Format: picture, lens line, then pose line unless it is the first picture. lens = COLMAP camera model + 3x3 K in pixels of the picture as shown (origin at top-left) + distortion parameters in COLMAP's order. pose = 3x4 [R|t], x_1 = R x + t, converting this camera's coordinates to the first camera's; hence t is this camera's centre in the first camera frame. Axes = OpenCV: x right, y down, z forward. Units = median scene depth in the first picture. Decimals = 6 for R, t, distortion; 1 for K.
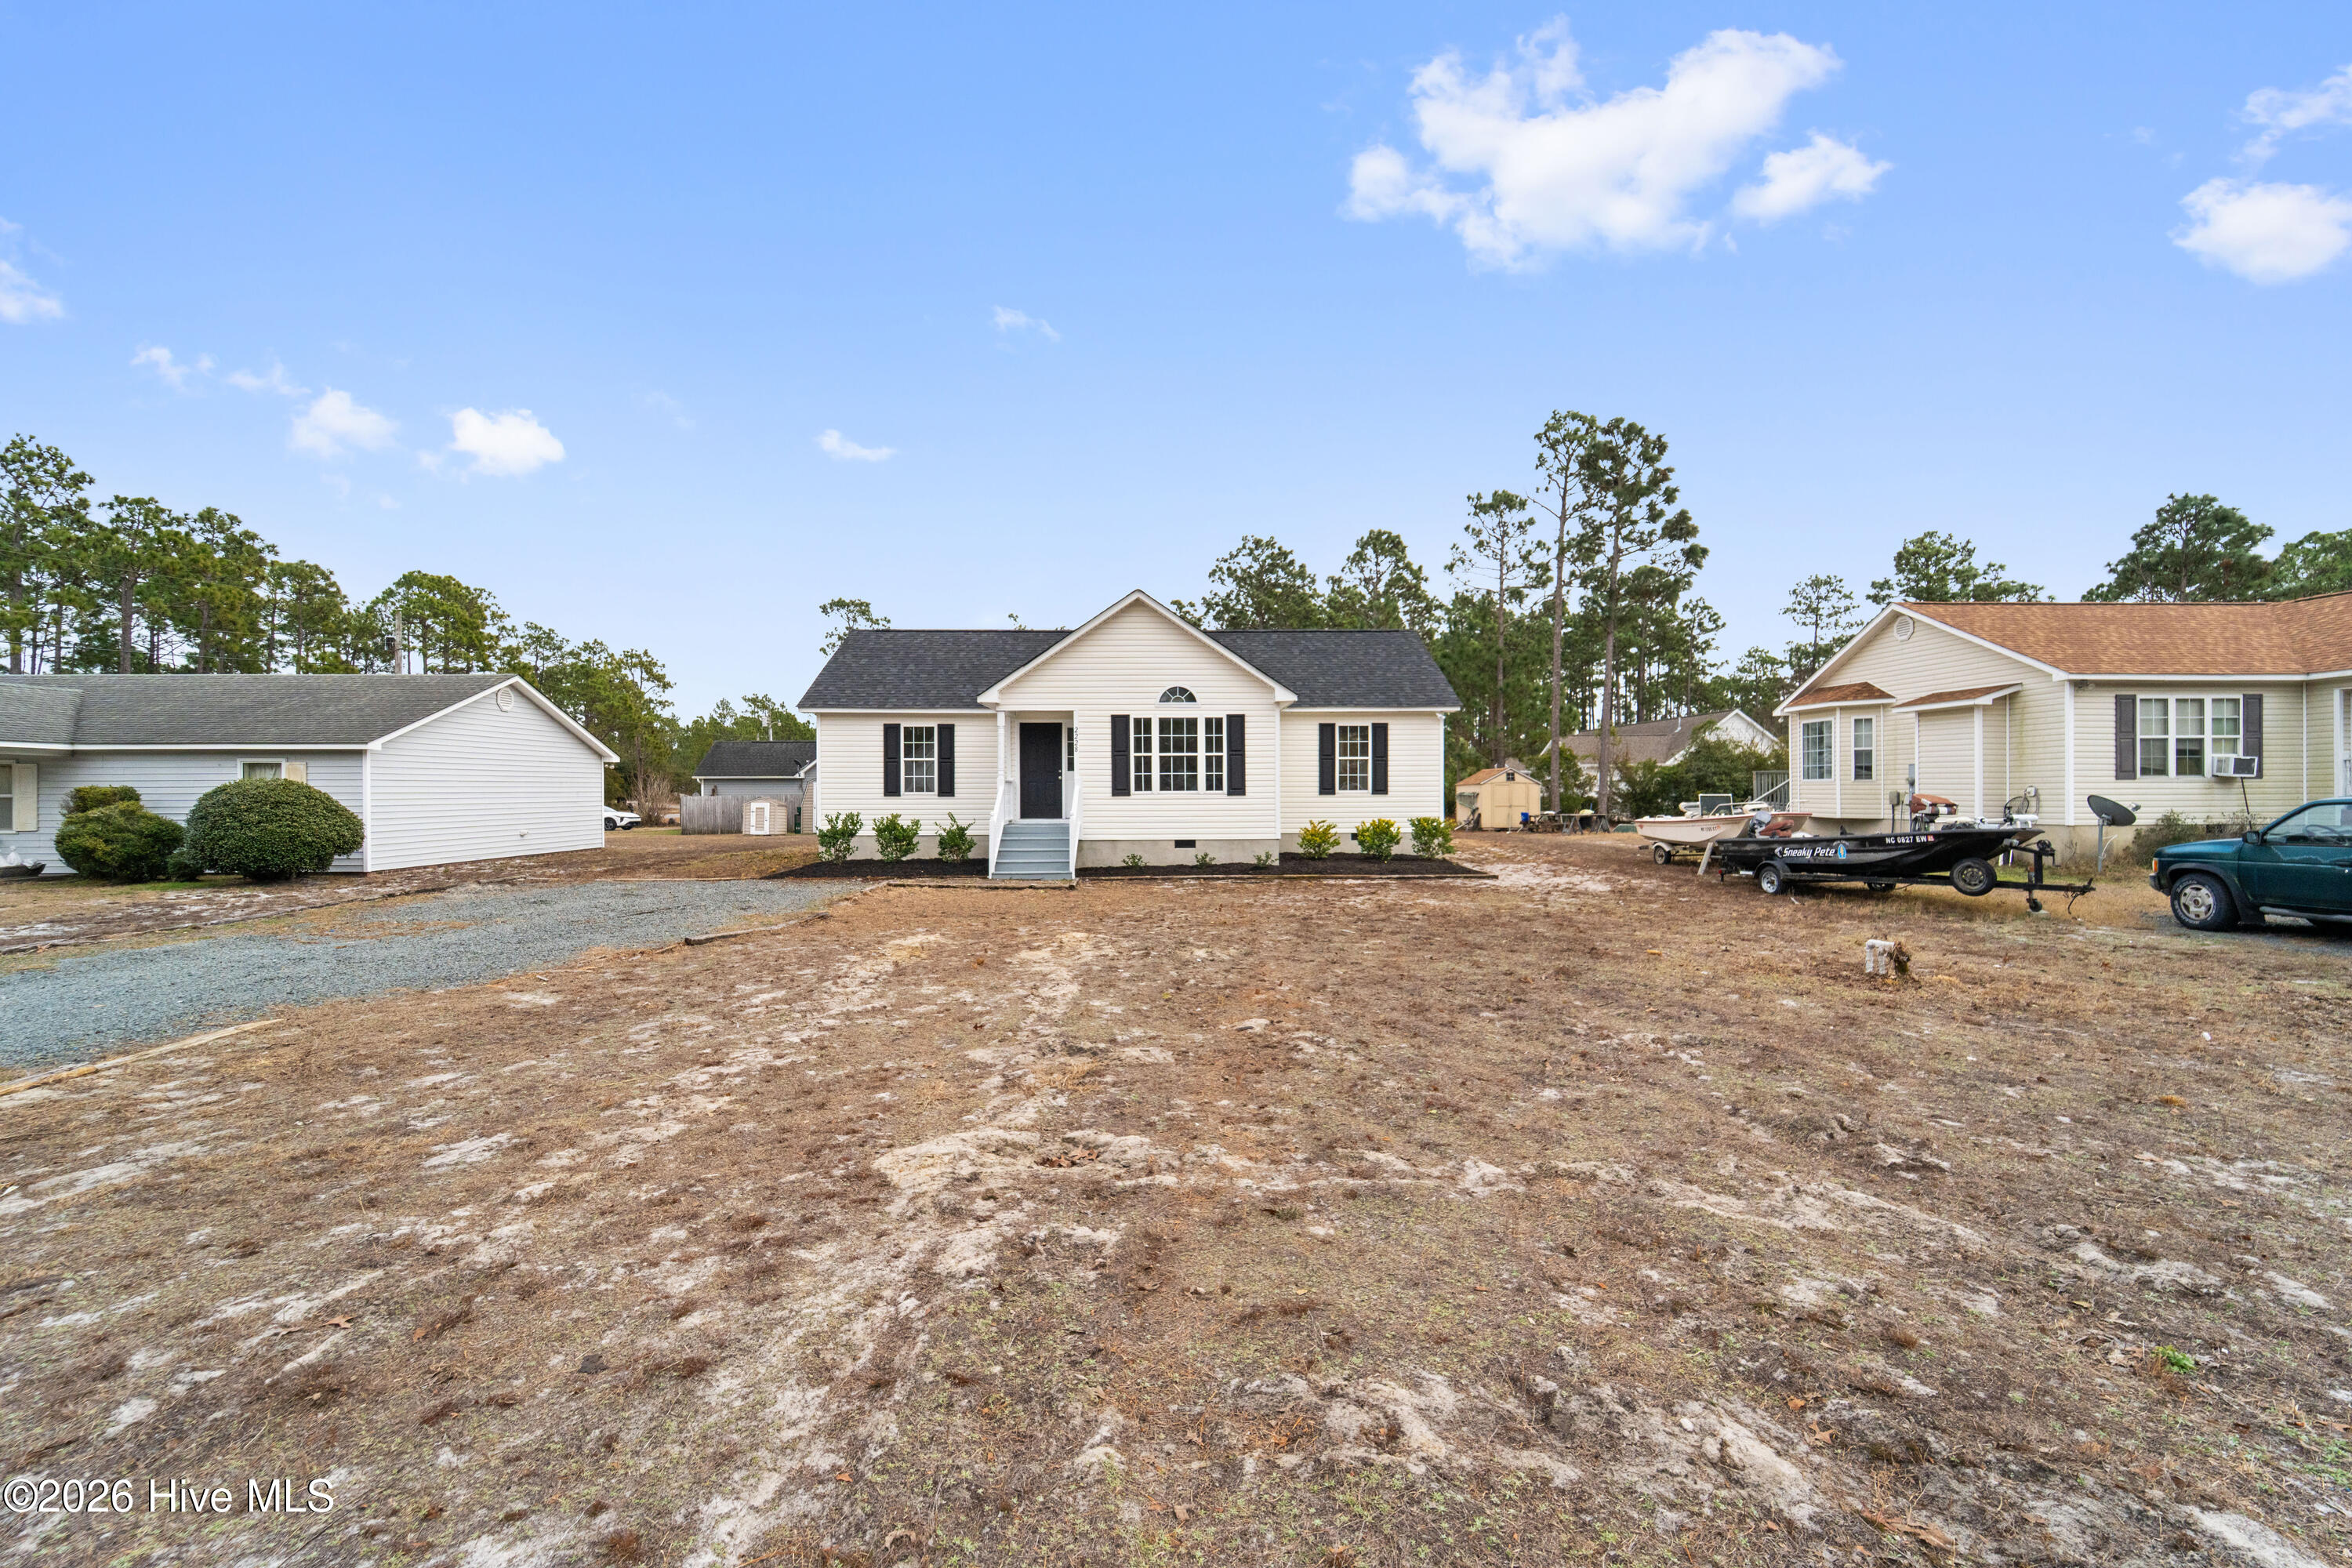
lens RADIAL K [[953.1, 0, 1185.2], [0, 953.1, 780.8], [0, 0, 1]] dist [0.001112, -0.000859]
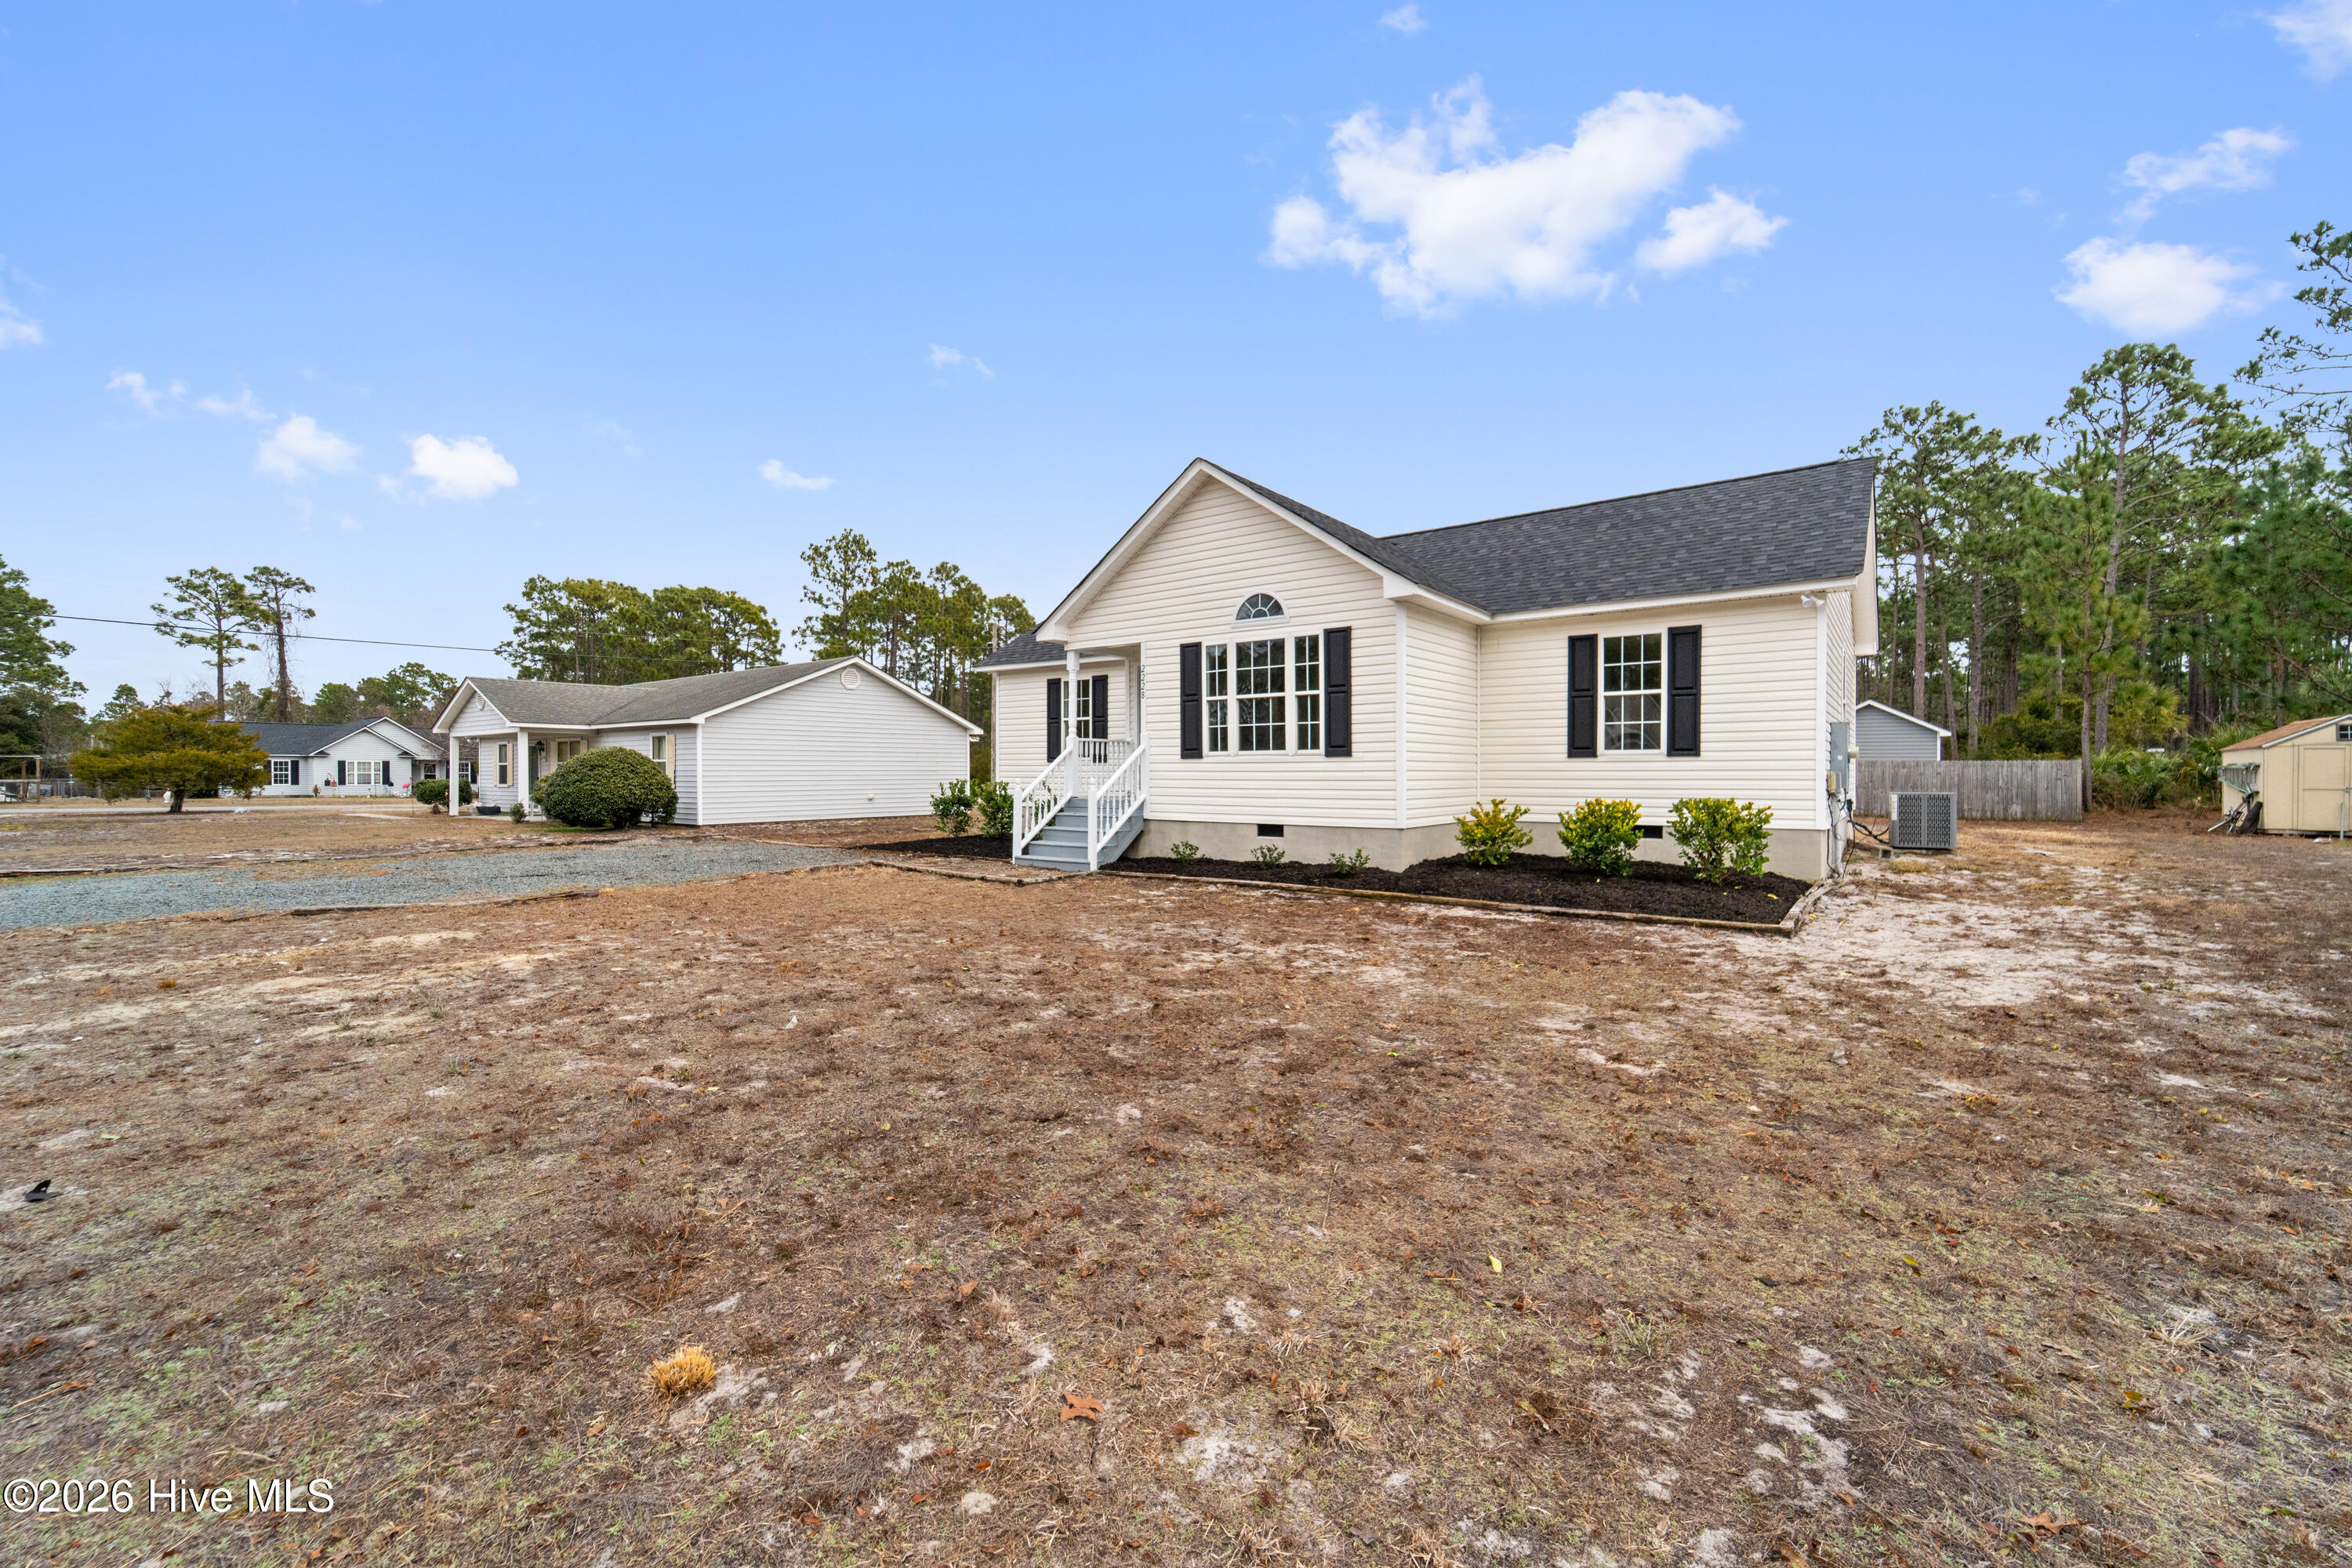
lens RADIAL K [[953.1, 0, 1185.2], [0, 953.1, 780.8], [0, 0, 1]] dist [0.001112, -0.000859]
pose [[0.781028, 0.008638, -0.624436, 0.367927], [0.002493, 0.999853, 0.016949, 0.020378], [0.624491, -0.014794, 0.780892, 0.444516]]
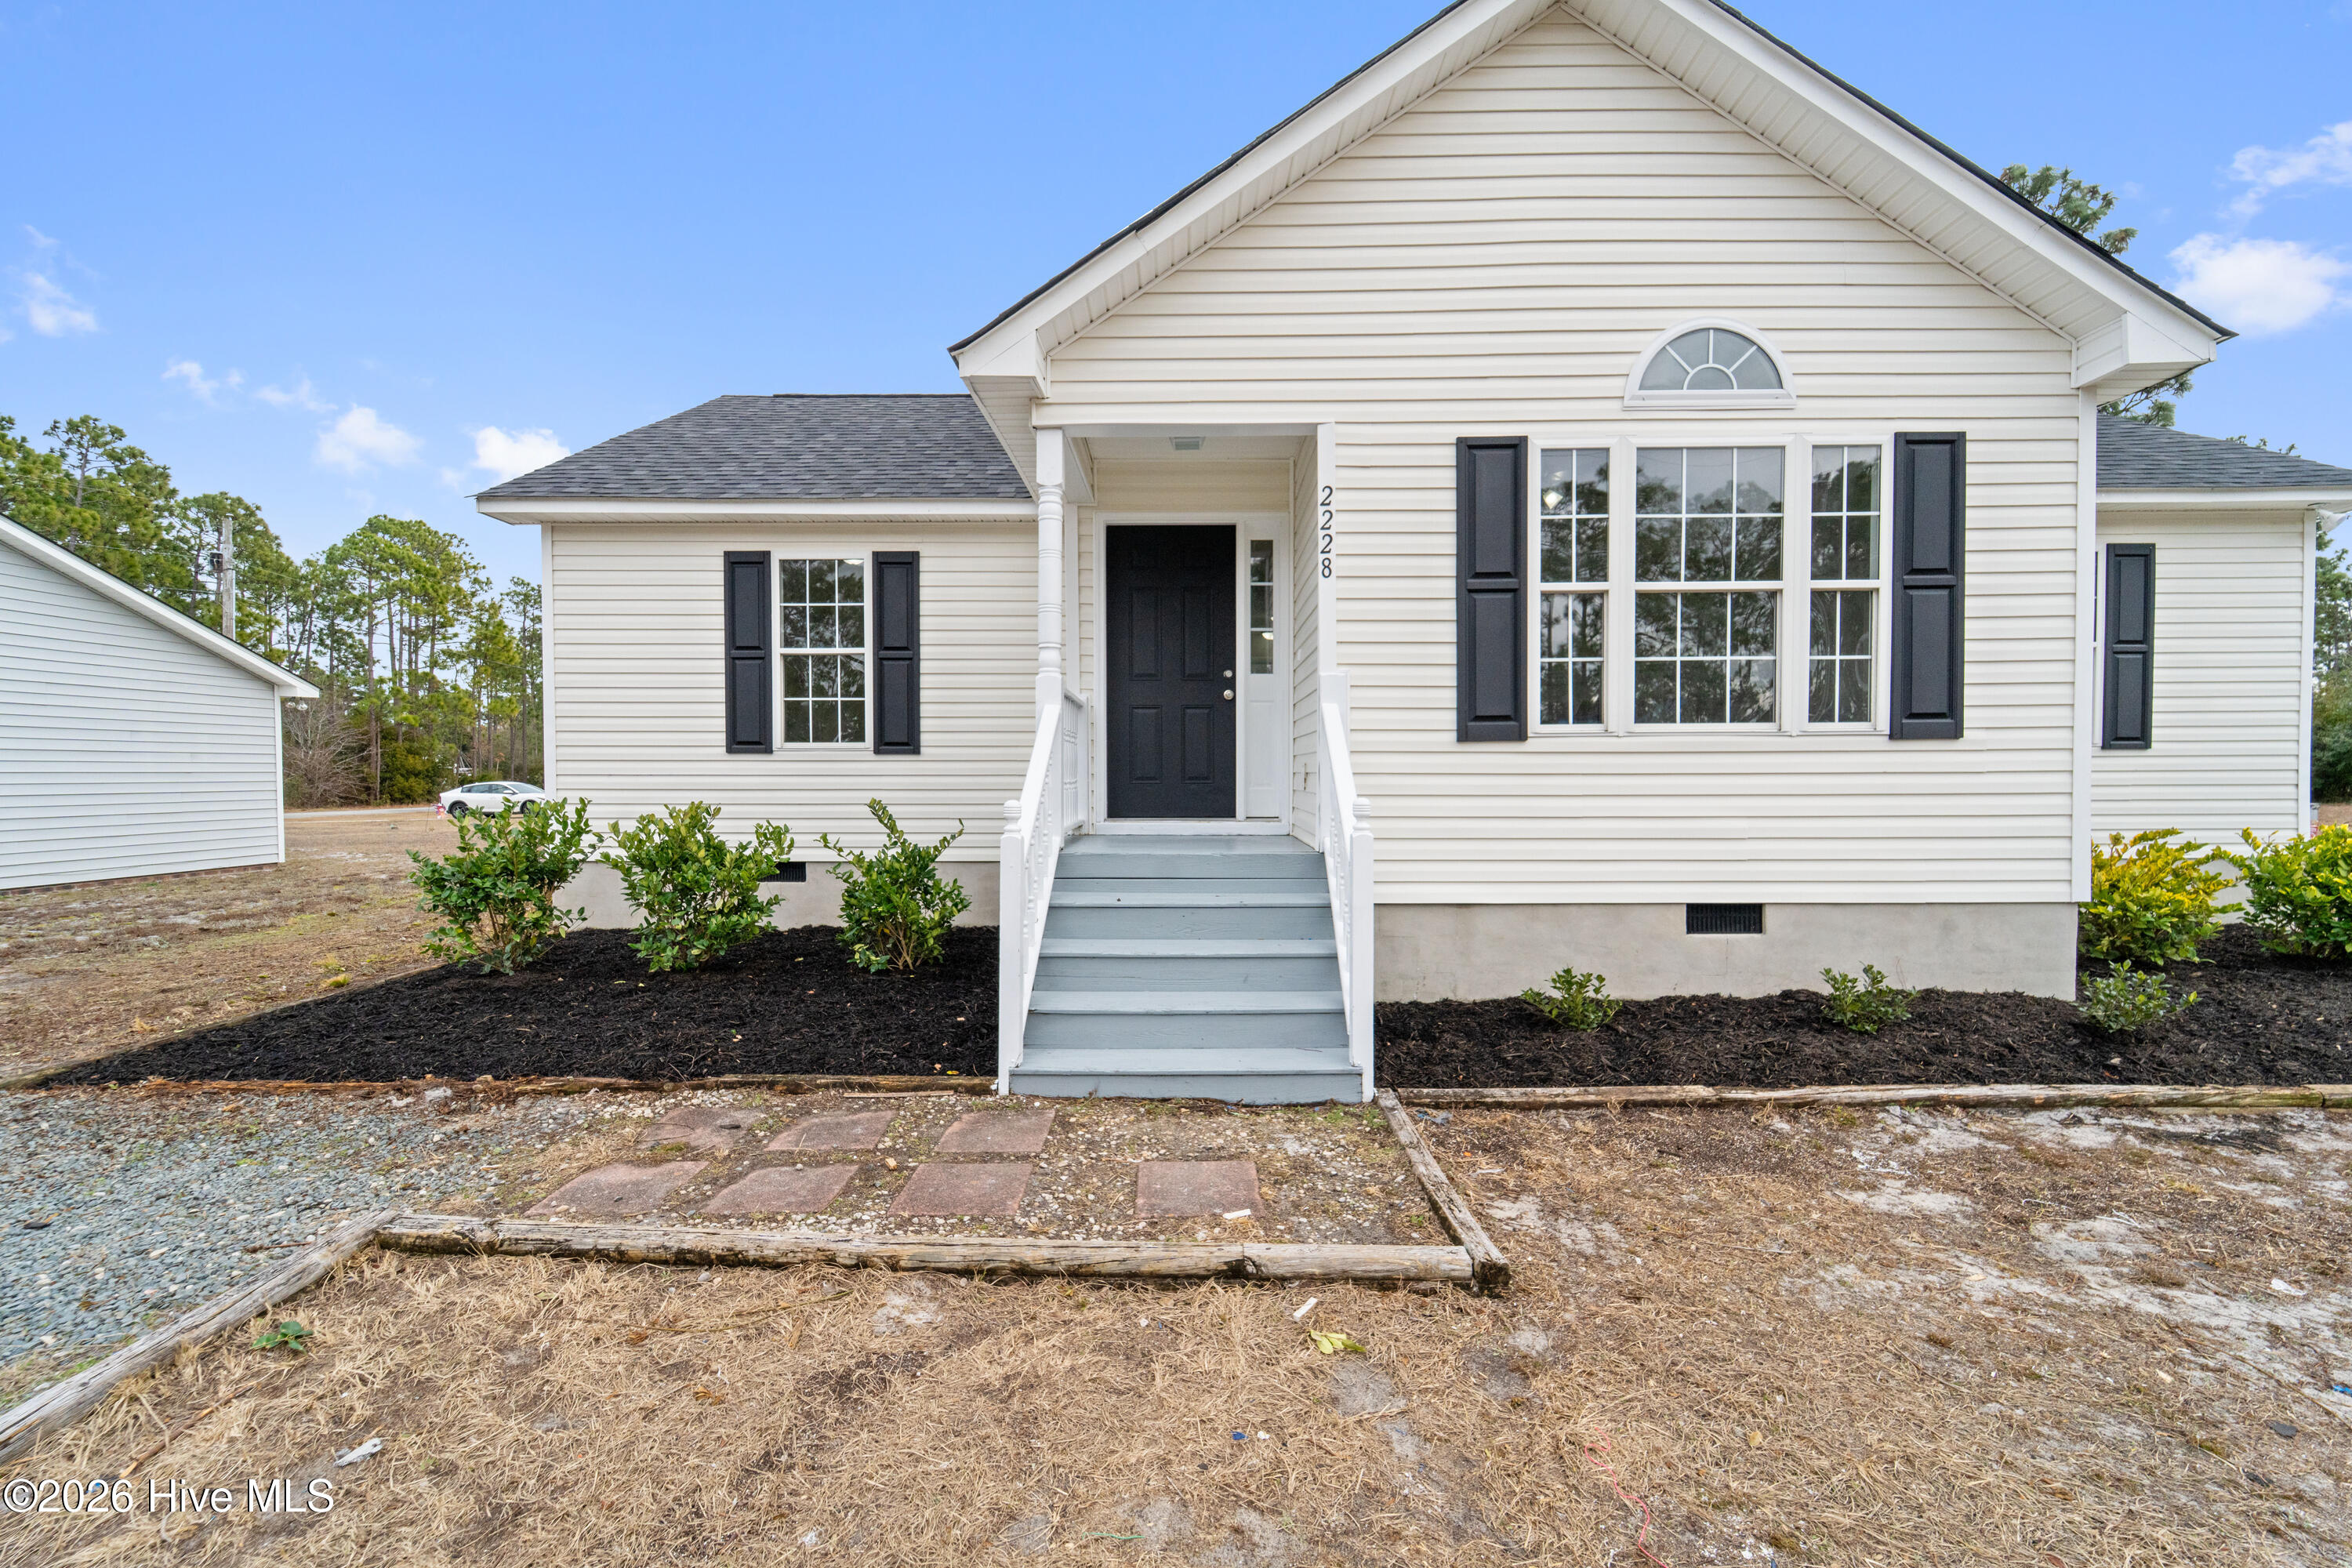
lens RADIAL K [[953.1, 0, 1185.2], [0, 953.1, 780.8], [0, 0, 1]] dist [0.001112, -0.000859]
pose [[0.998969, 0.002065, -0.045347, -0.141167], [-0.001173, 0.999805, 0.019689, 0.021859], [0.045379, -0.019615, 0.998777, 0.723401]]
